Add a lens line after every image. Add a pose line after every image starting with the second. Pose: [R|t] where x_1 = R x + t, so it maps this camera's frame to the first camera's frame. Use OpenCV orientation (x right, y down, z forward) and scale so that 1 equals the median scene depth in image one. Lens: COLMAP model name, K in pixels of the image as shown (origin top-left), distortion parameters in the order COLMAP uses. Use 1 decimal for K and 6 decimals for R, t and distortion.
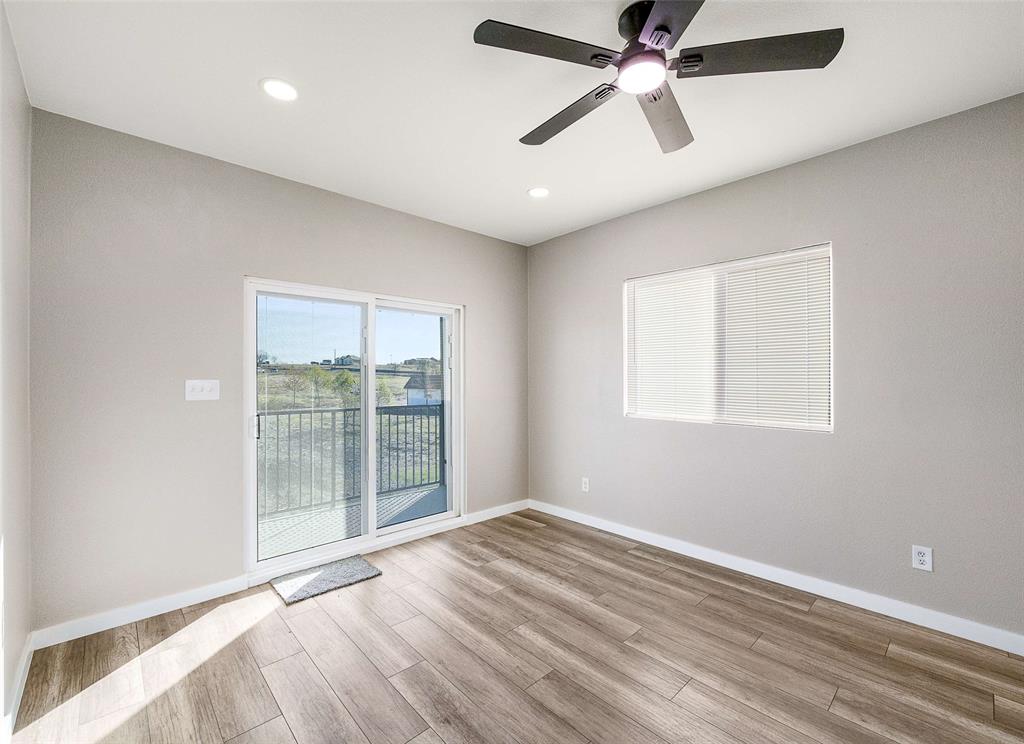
lens RADIAL K [[443.3, 0, 512.0], [0, 443.3, 372.0], [0, 0, 1]] dist [0.000012, -0.000006]
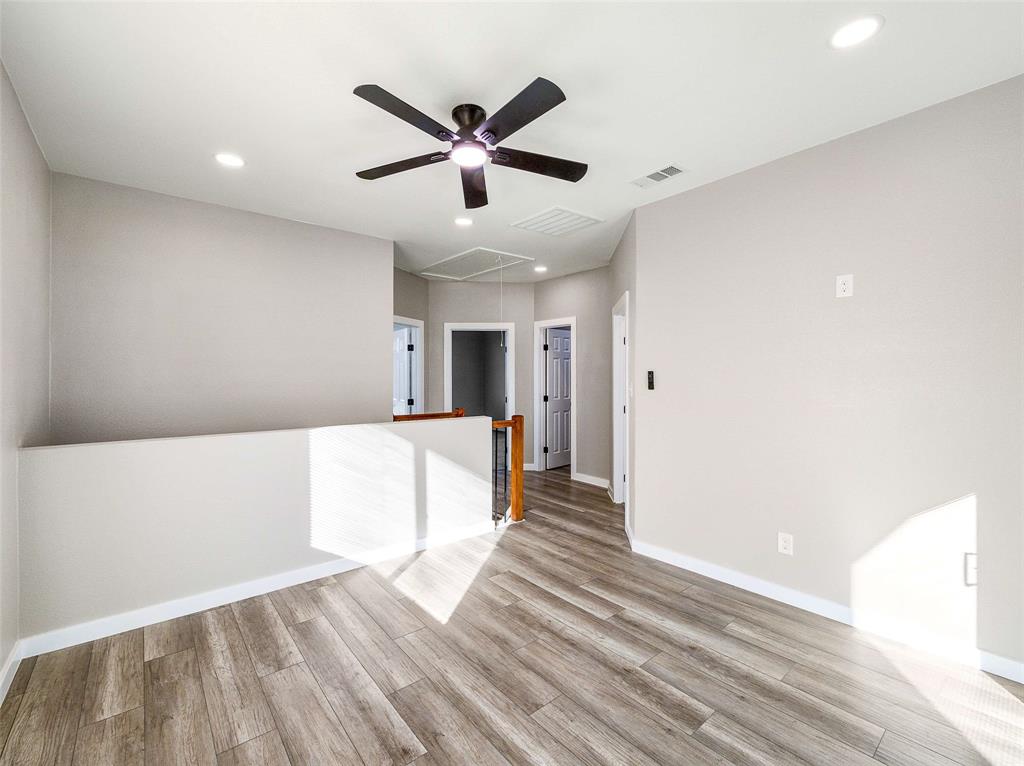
lens RADIAL K [[447.7, 0, 512.0], [0, 447.7, 383.0], [0, 0, 1]] dist [0.000016, -0.000002]
pose [[-0.998953, 0.006454, 0.045288, 0.088908], [0.006494, 0.999979, 0.000749, 0.019479], [-0.045282, 0.001042, -0.998974, 1.959314]]
